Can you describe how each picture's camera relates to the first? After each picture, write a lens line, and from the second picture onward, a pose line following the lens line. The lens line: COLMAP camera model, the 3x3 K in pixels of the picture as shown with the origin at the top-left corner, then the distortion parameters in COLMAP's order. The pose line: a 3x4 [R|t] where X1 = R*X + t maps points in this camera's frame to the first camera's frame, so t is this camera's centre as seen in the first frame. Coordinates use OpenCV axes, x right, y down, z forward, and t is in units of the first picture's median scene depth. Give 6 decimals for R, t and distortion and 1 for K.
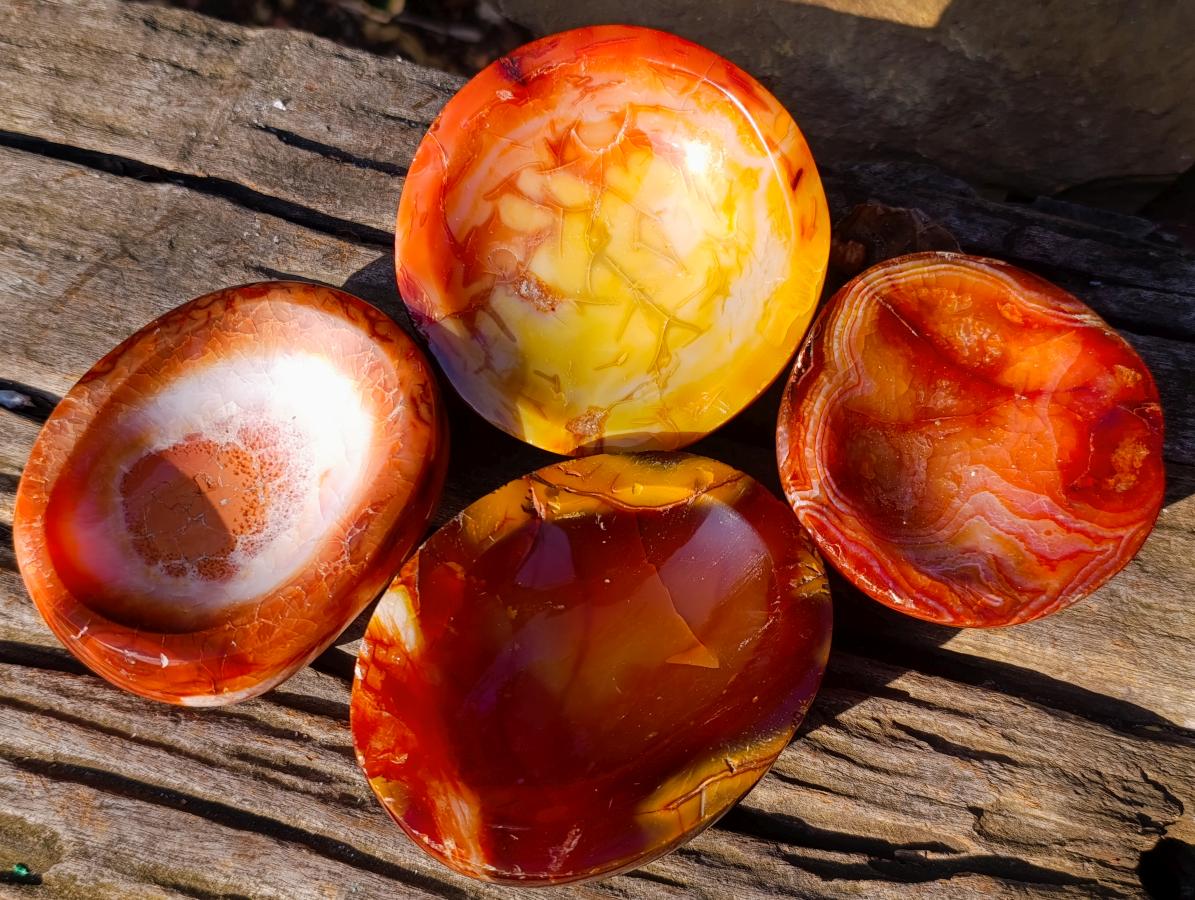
lens RADIAL K [[1797.3, 0, 597.5], [0, 1797.3, 450.0], [0, 0, 1]] dist [0.375184, -2.050841]
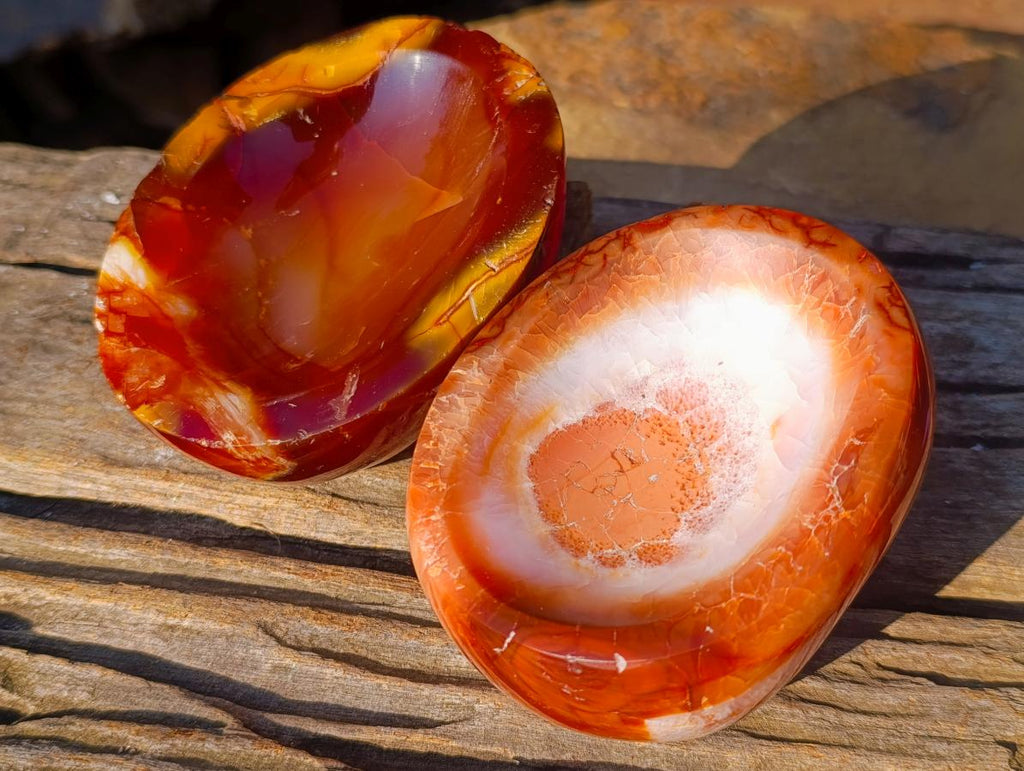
lens RADIAL K [[1478.2, 0, 516.2], [0, 1478.2, 372.7], [0, 0, 1]] dist [0.267572, -1.715224]
pose [[0.970106, -0.156892, -0.185146, -0.138620], [0.114639, 0.968696, -0.220195, 0.121213], [0.213897, 0.192388, 0.957724, 0.365589]]
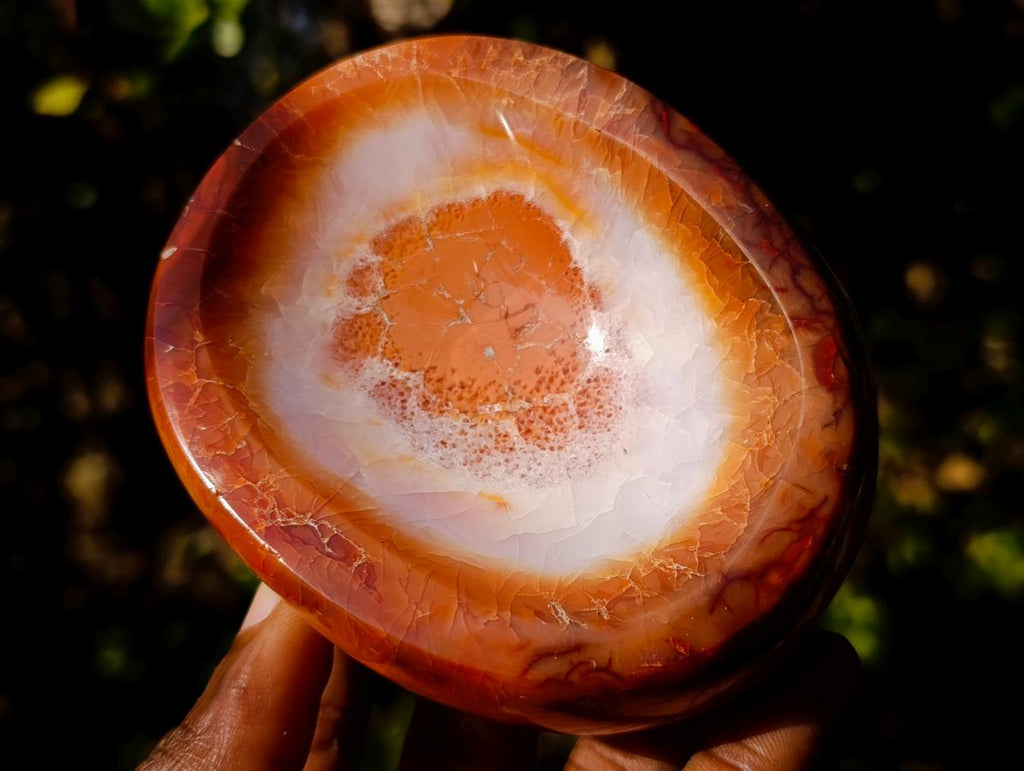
lens RADIAL K [[1478.2, 0, 516.2], [0, 1478.2, 372.7], [0, 0, 1]] dist [0.267572, -1.715224]
pose [[-0.110129, 0.922396, -0.370211, -0.014989], [-0.841962, 0.111359, 0.527919, -0.246290], [0.528177, 0.369843, 0.764359, 0.633594]]
